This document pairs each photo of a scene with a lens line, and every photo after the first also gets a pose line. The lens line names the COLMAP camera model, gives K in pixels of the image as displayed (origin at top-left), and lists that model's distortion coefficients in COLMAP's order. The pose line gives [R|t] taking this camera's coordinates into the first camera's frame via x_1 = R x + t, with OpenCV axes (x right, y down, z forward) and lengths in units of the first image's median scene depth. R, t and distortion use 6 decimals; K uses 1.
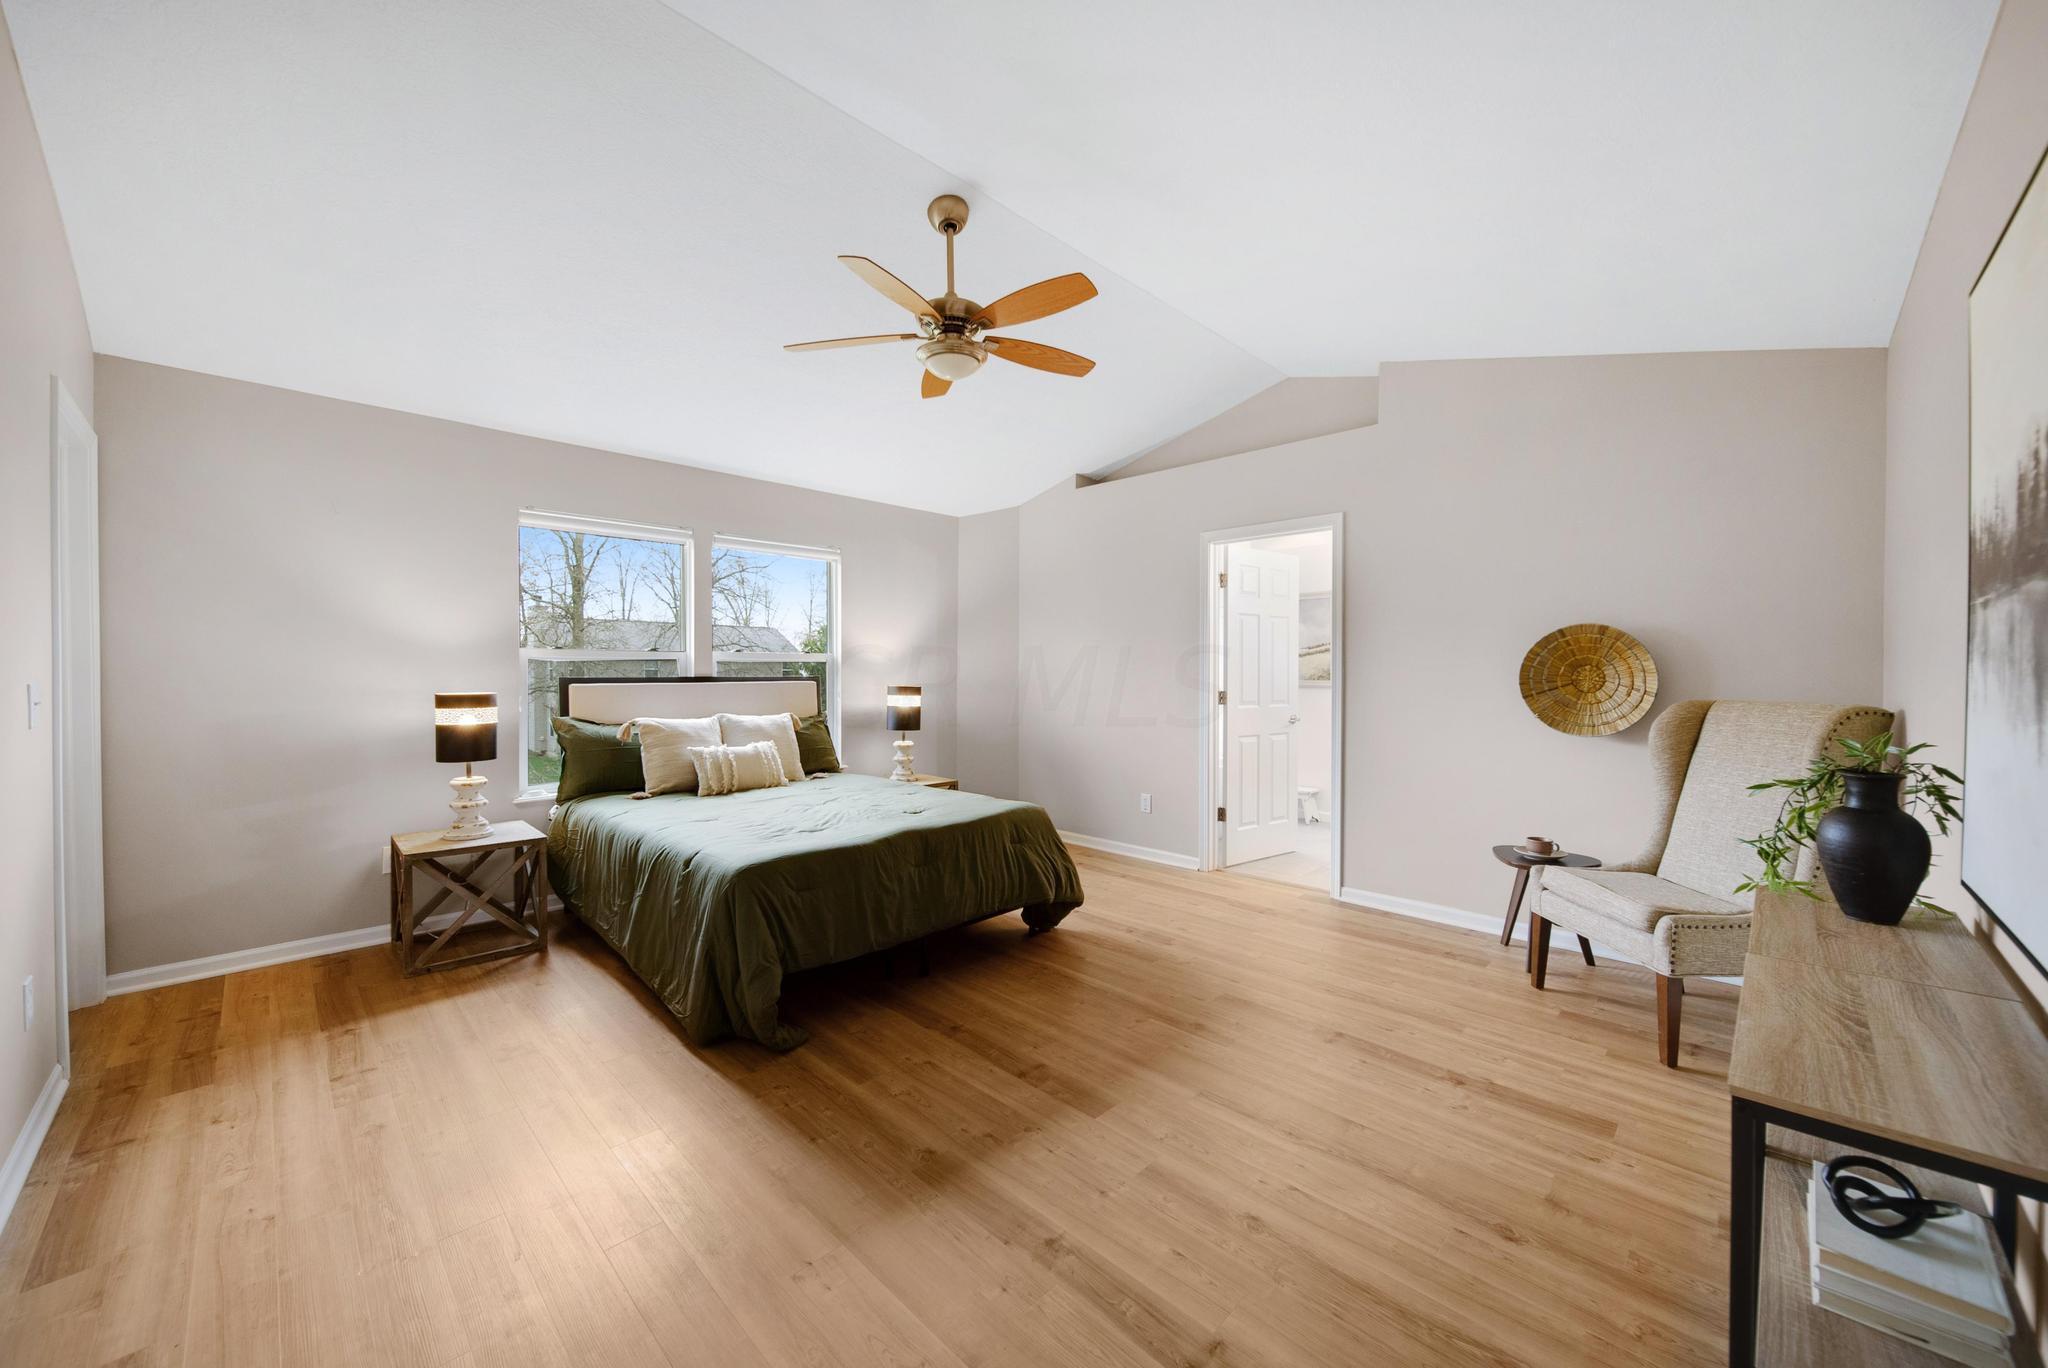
lens RADIAL K [[751.8, 0, 1025.1], [0, 751.8, 680.6], [0, 0, 1]] dist [0.000134, 0.000010]
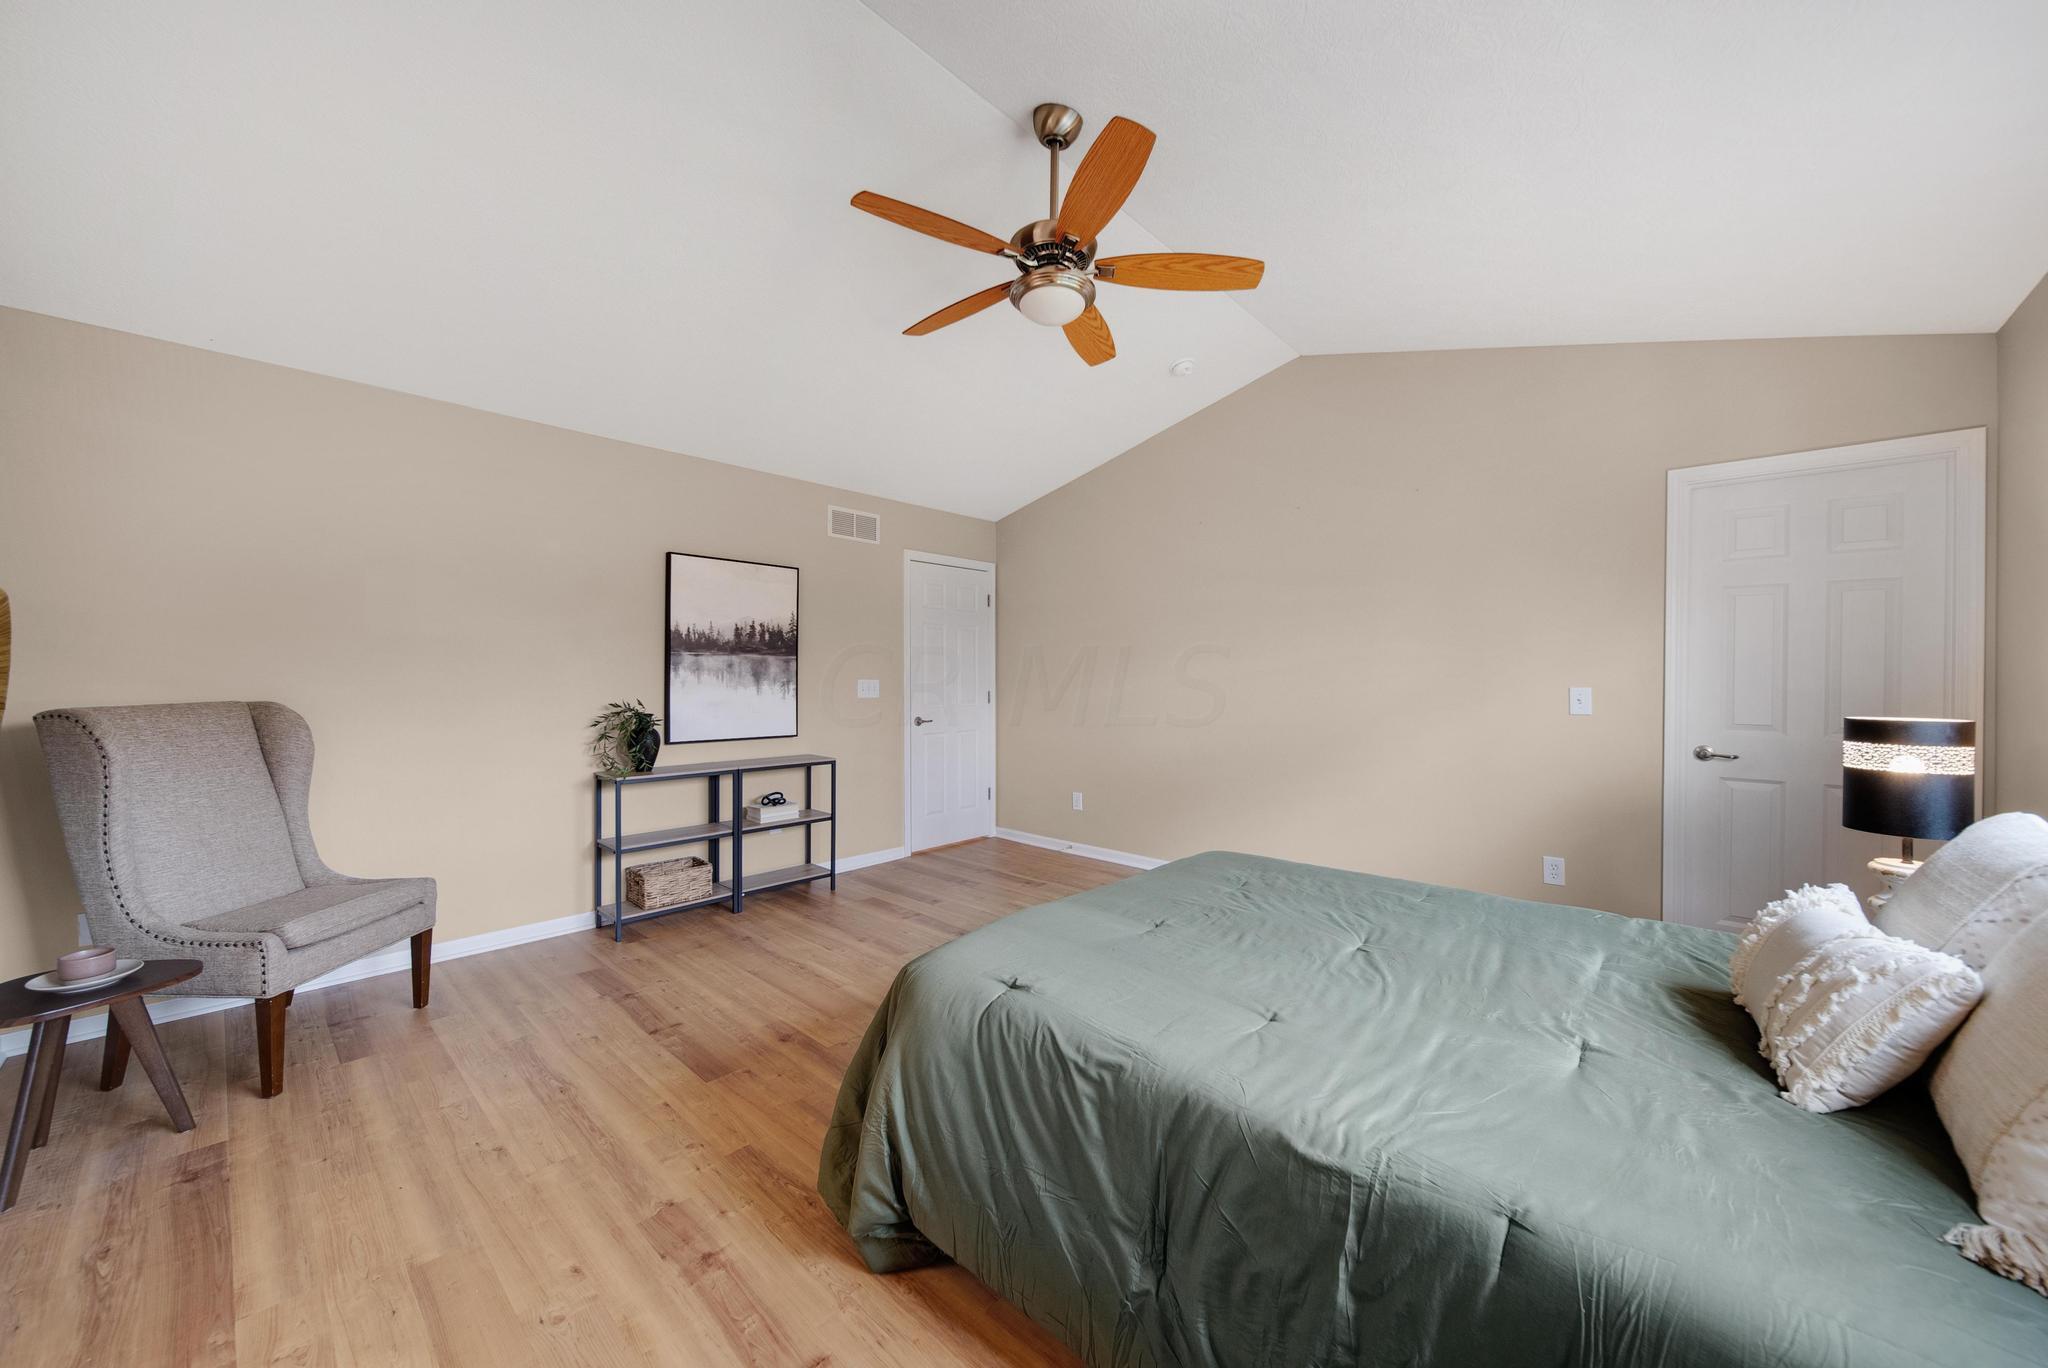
lens RADIAL K [[751.8, 0, 1022.6], [0, 751.8, 683.3], [0, 0, 1]] dist [0.000134, 0.000010]
pose [[-0.999062, -0.007192, -0.042706, -0.029326], [-0.007858, 0.999850, 0.015446, -0.019155], [0.042588, 0.015768, -0.998968, 1.715014]]
